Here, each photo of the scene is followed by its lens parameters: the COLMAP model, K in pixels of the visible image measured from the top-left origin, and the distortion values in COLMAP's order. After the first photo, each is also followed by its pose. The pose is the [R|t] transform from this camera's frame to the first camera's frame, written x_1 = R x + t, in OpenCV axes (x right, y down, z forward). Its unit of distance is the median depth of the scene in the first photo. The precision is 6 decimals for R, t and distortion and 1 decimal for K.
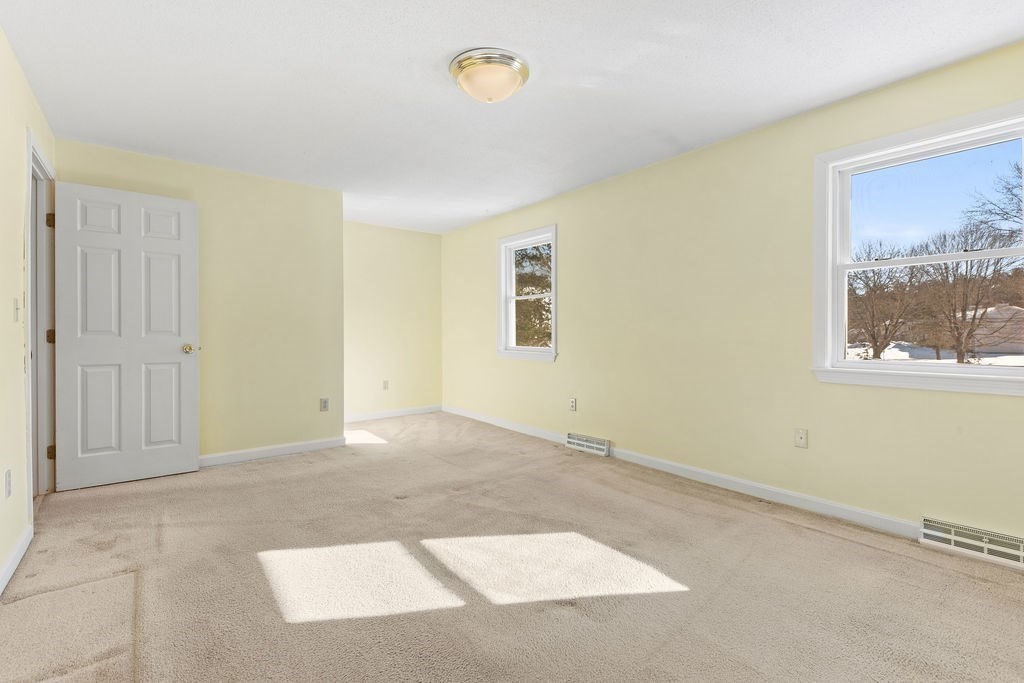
lens RADIAL K [[452.2, 0, 508.9], [0, 452.2, 337.4], [0, 0, 1]] dist [-0.001509, -0.000758]
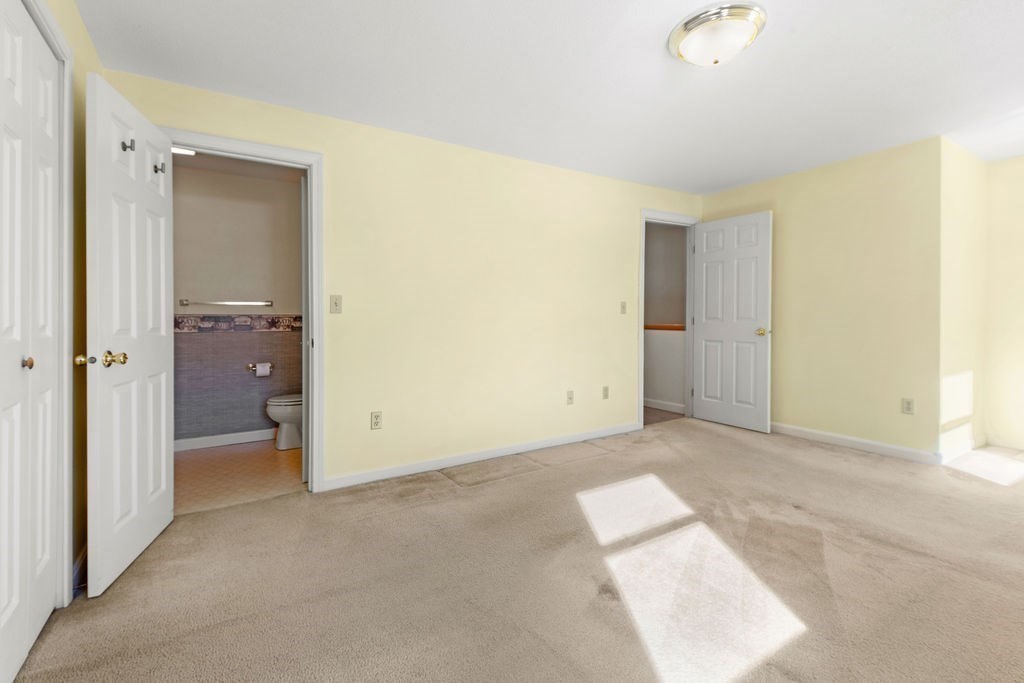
lens RADIAL K [[452.2, 0, 511.0], [0, 452.2, 321.2], [0, 0, 1]] dist [-0.001509, -0.000758]
pose [[-0.097943, 0.006760, -0.995169, 0.678448], [-0.003352, 0.999969, 0.007122, -0.011597], [0.995186, 0.004033, -0.097917, 0.522103]]
